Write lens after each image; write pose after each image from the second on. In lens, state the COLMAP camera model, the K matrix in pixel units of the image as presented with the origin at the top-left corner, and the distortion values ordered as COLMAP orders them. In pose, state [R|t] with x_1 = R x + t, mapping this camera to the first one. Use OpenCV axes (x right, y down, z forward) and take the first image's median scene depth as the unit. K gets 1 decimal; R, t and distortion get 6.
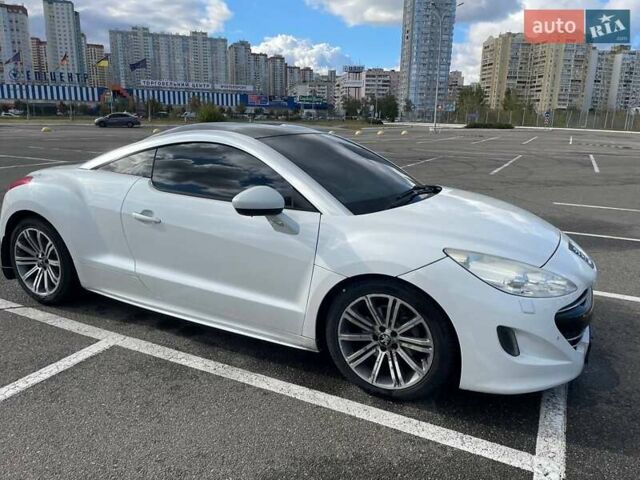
lens RADIAL K [[484.3, 0, 326.8], [0, 484.3, 239.4], [0, 0, 1]] dist [0.088940, -0.113647]
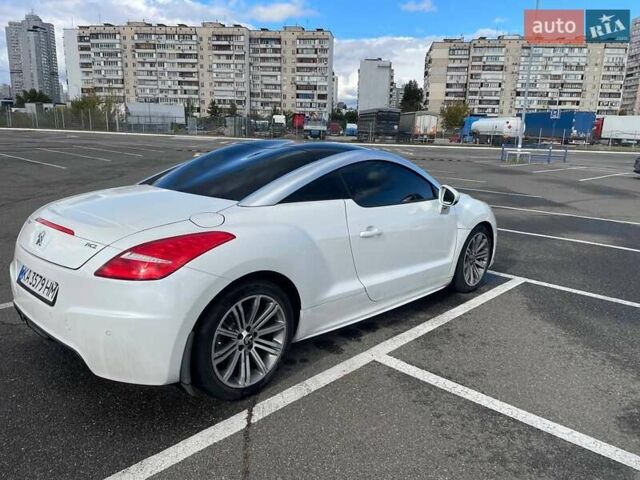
lens RADIAL K [[484.3, 0, 326.8], [0, 484.3, 239.4], [0, 0, 1]] dist [0.088940, -0.113647]
pose [[0.283137, -0.223886, 0.932582, -1.183224], [0.207543, 0.963634, 0.168330, -0.196095], [-0.936354, 0.145891, 0.319306, 0.629003]]
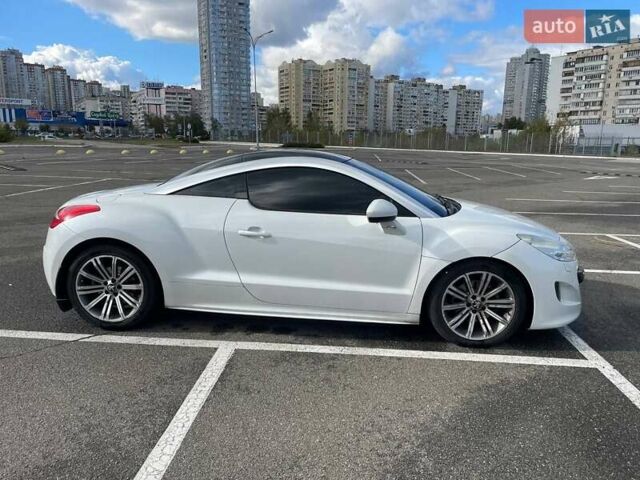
lens RADIAL K [[484.3, 0, 326.8], [0, 484.3, 239.4], [0, 0, 1]] dist [0.088940, -0.113647]
pose [[0.924907, -0.078428, 0.372017, -0.534045], [0.091715, 0.995620, -0.018127, 0.004764], [-0.368966, 0.050885, 0.928049, -0.099677]]
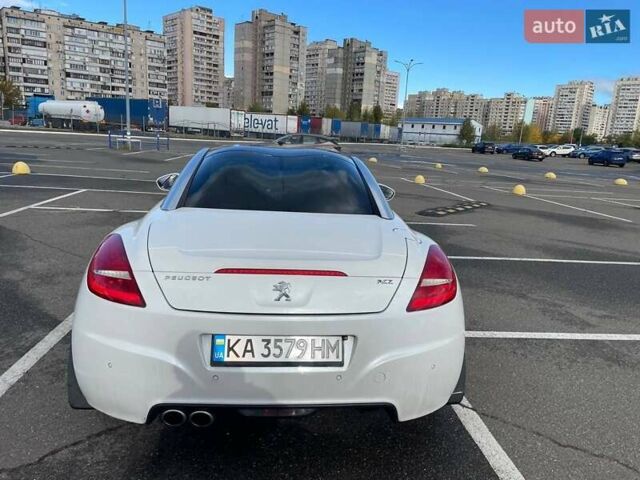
lens RADIAL K [[484.3, 0, 326.8], [0, 484.3, 239.4], [0, 0, 1]] dist [0.088940, -0.113647]
pose [[-0.528650, -0.229864, 0.817124, -1.081933], [0.134408, 0.927824, 0.347962, -0.396224], [-0.838131, 0.293779, -0.459599, 1.437959]]
